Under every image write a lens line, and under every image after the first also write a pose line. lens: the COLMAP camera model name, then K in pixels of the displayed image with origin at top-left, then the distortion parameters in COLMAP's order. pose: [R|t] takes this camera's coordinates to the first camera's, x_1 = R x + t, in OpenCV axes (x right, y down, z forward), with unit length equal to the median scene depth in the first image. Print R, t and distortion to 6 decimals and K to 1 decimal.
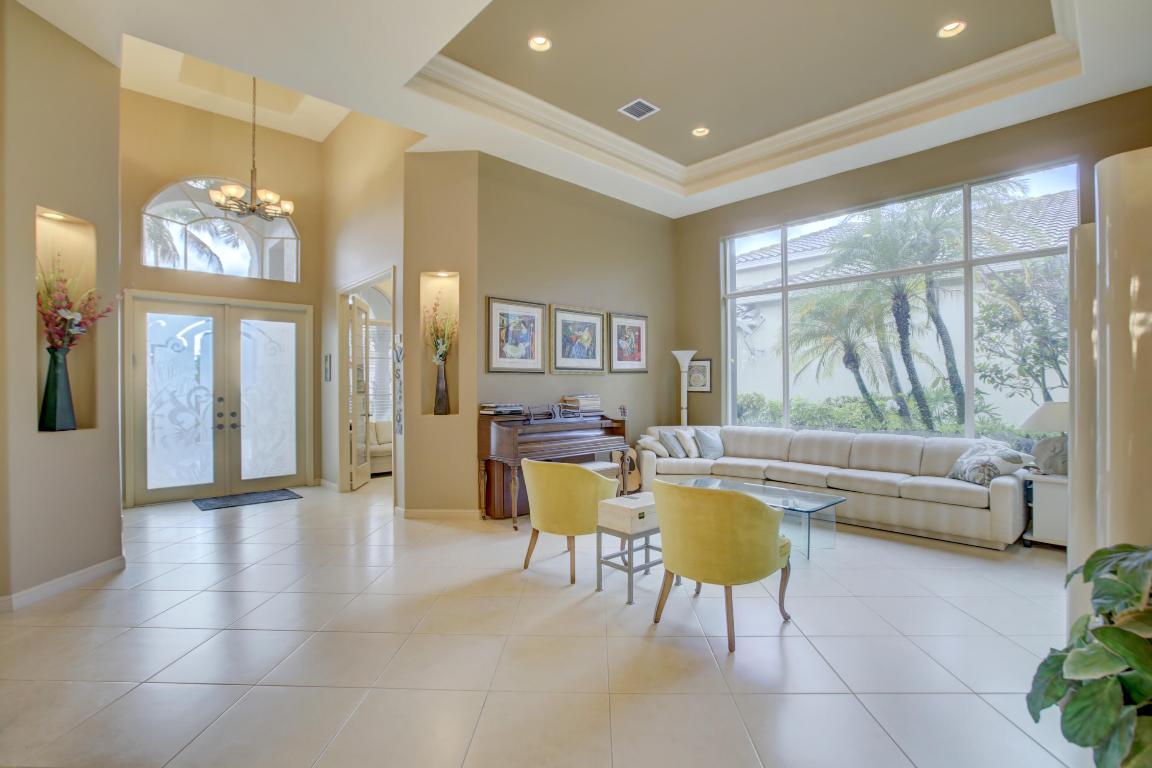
lens RADIAL K [[523.2, 0, 581.6], [0, 523.2, 384.6], [0, 0, 1]] dist [-0.034657, 0.008571]
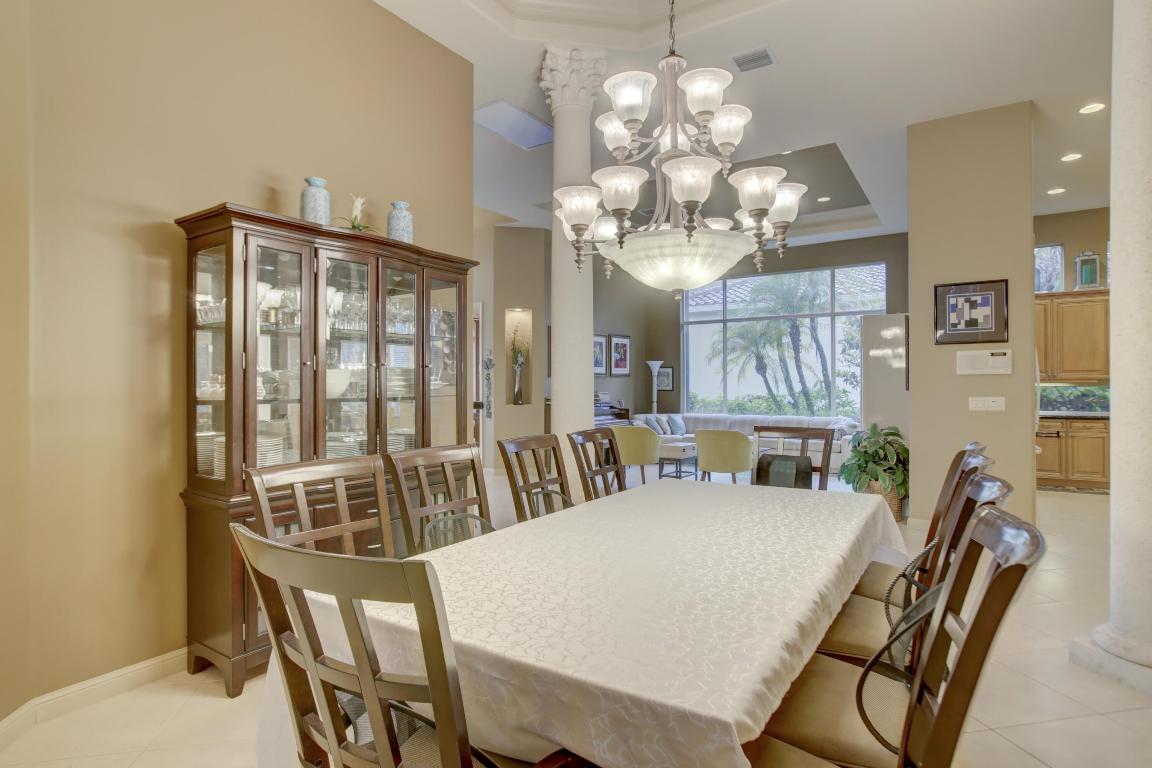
lens RADIAL K [[602.3, 0, 580.8], [0, 602.3, 383.3], [0, 0, 1]] dist [-0.015687, 0.000568]
pose [[0.974708, 0.005323, 0.223418, -0.438292], [-0.004959, 0.999985, -0.002194, -0.000280], [-0.223426, 0.001031, 0.974720, -0.652381]]
